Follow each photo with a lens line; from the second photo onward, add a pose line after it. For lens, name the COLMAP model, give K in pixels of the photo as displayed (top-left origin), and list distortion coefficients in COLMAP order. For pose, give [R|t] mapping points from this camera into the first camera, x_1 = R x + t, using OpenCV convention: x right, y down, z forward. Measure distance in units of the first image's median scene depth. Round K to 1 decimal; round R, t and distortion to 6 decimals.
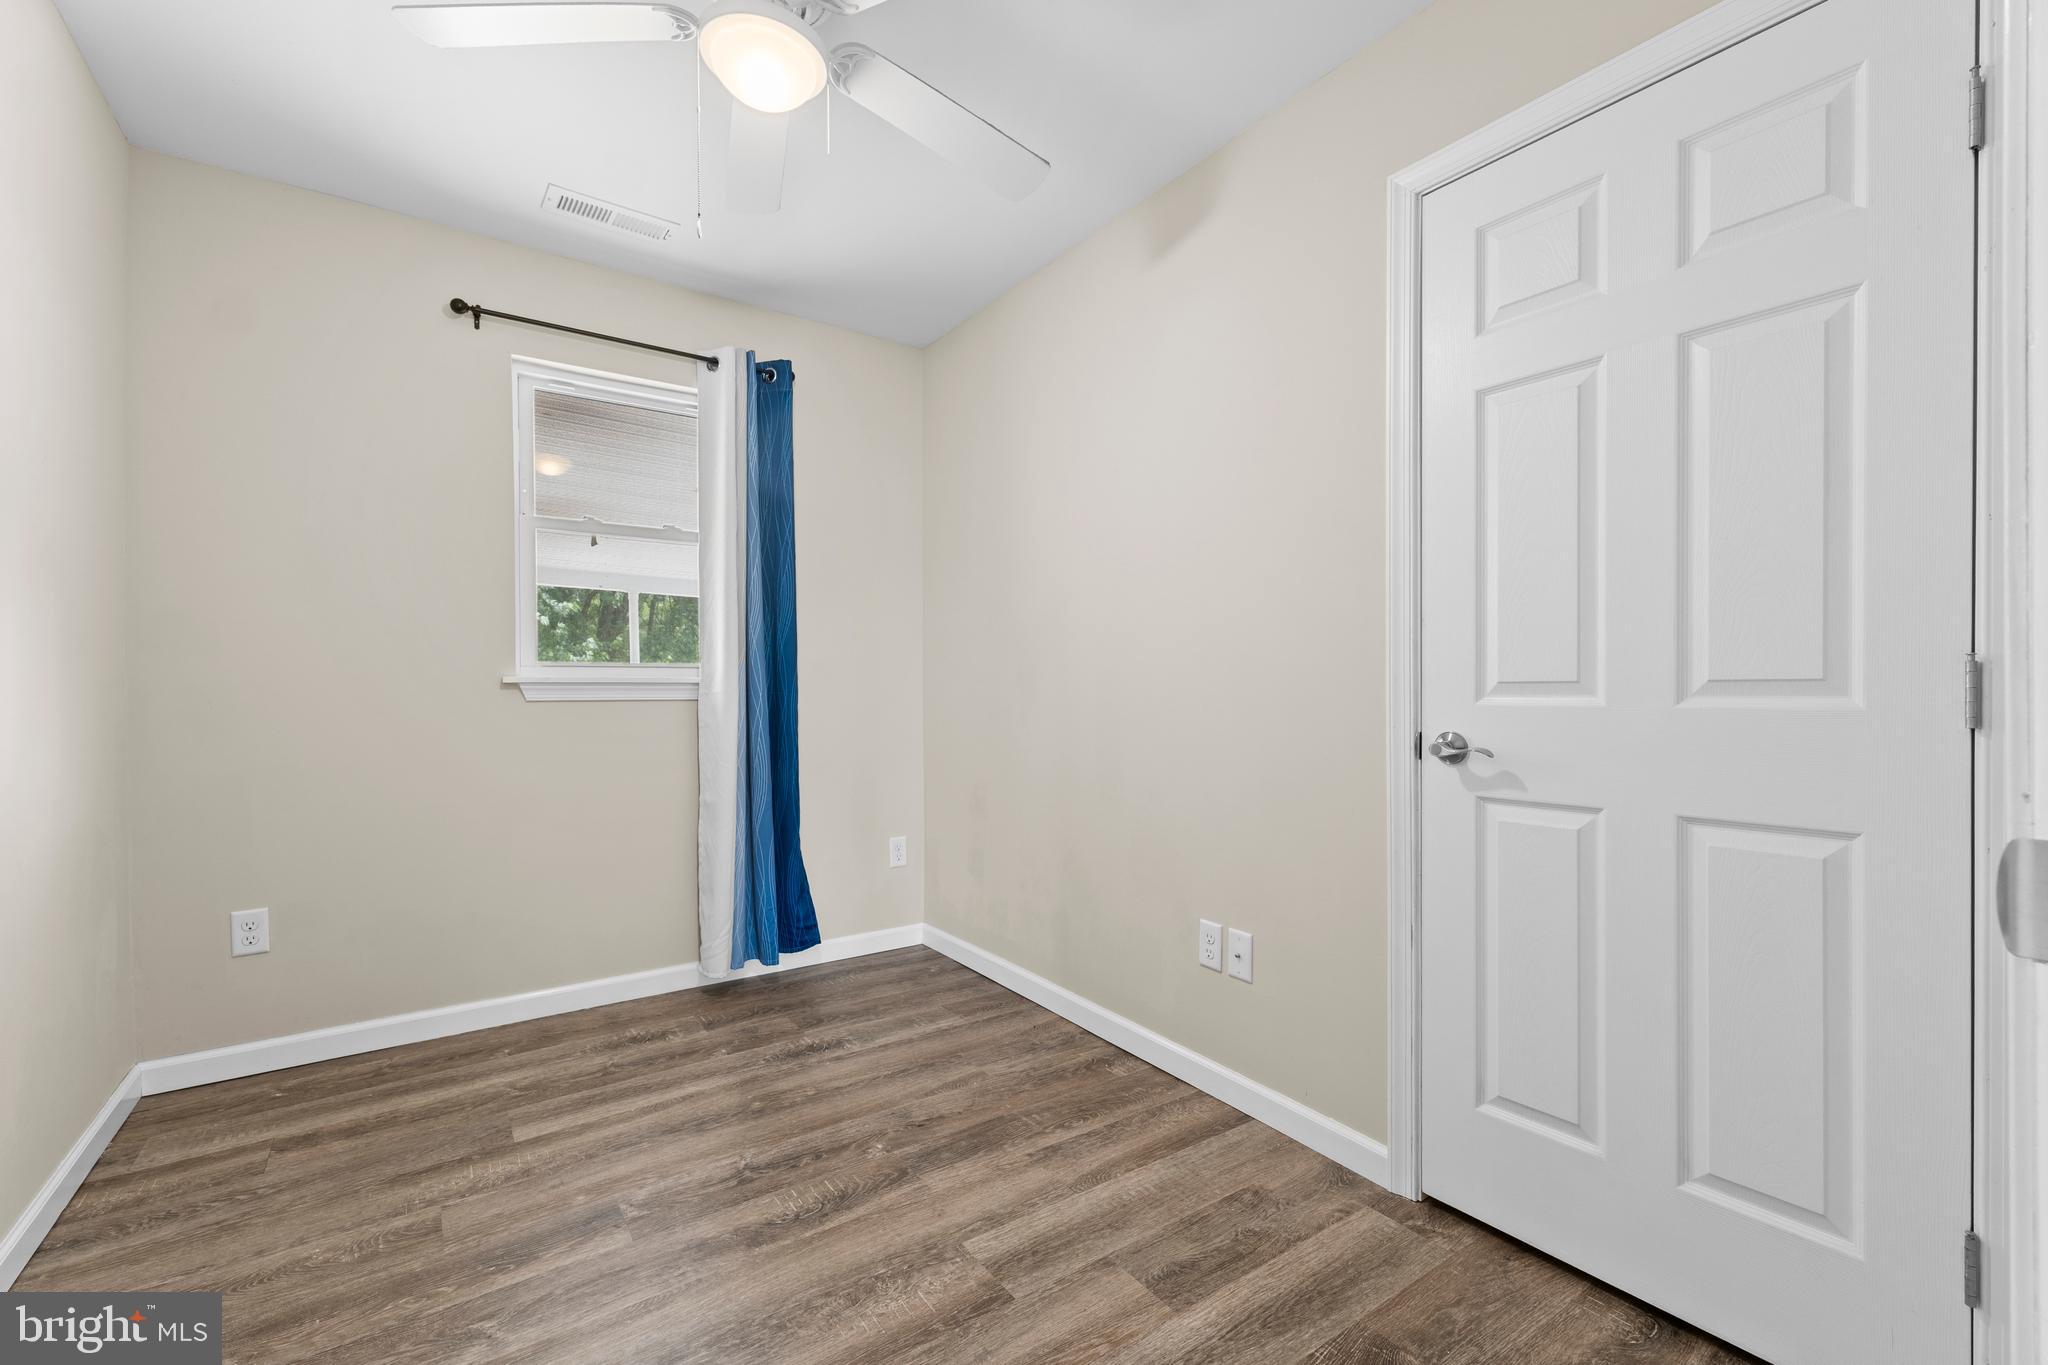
lens RADIAL K [[862.7, 0, 1020.6], [0, 862.7, 688.7], [0, 0, 1]] dist [0.006540, -0.001380]
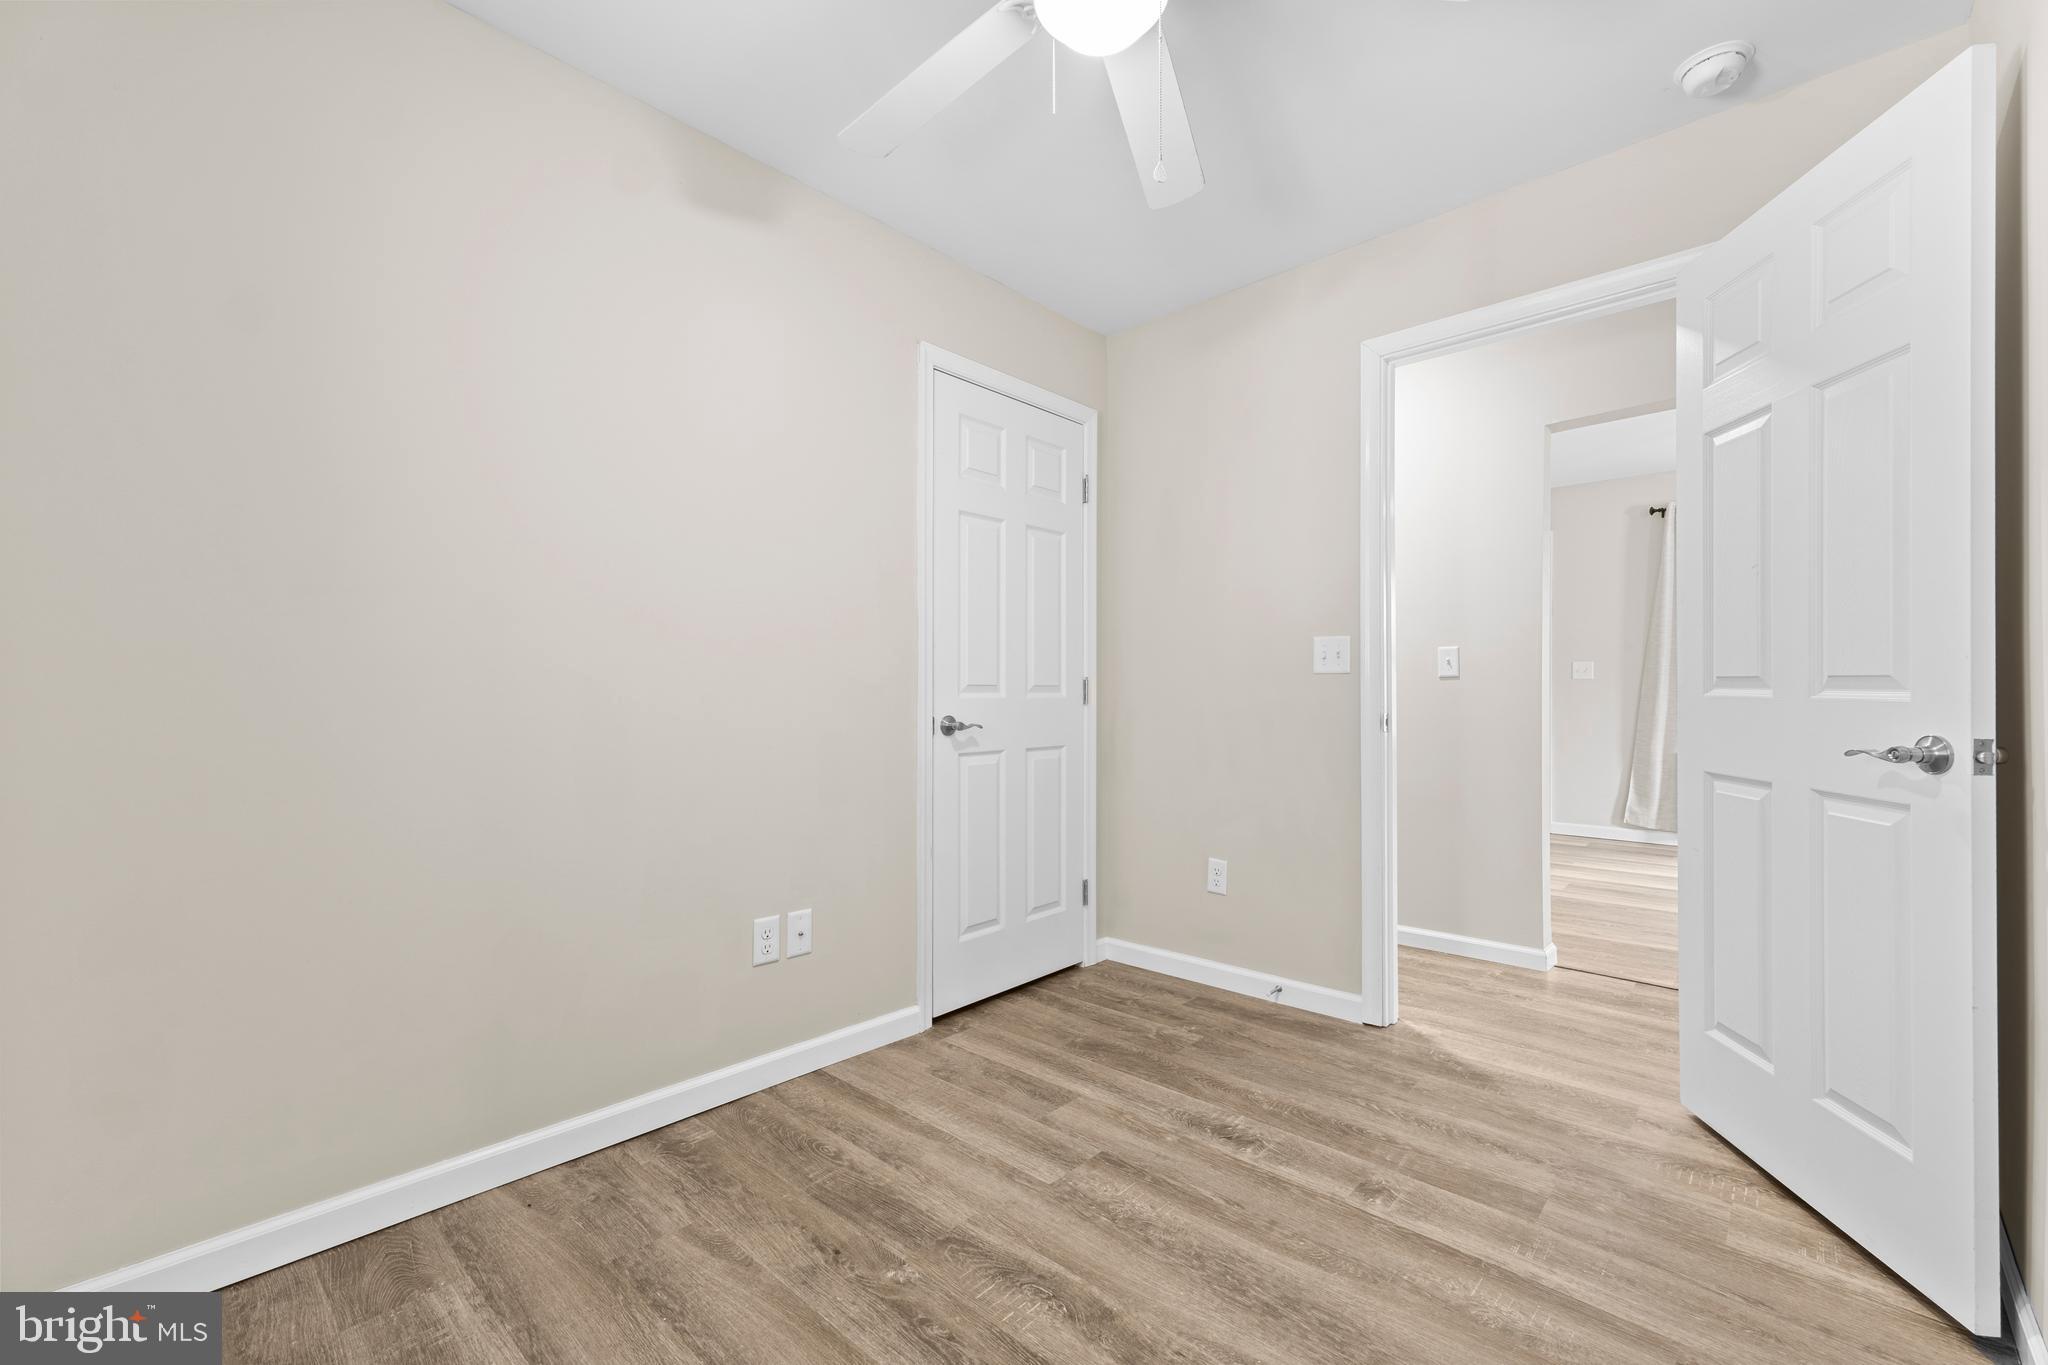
lens RADIAL K [[862.7, 0, 1024.2], [0, 862.7, 686.8], [0, 0, 1]] dist [0.006540, -0.001380]
pose [[-0.215532, 0.006427, 0.976476, -1.406090], [-0.000776, 0.999977, -0.006753, 0.009247], [-0.976496, -0.002213, -0.215522, 1.551908]]
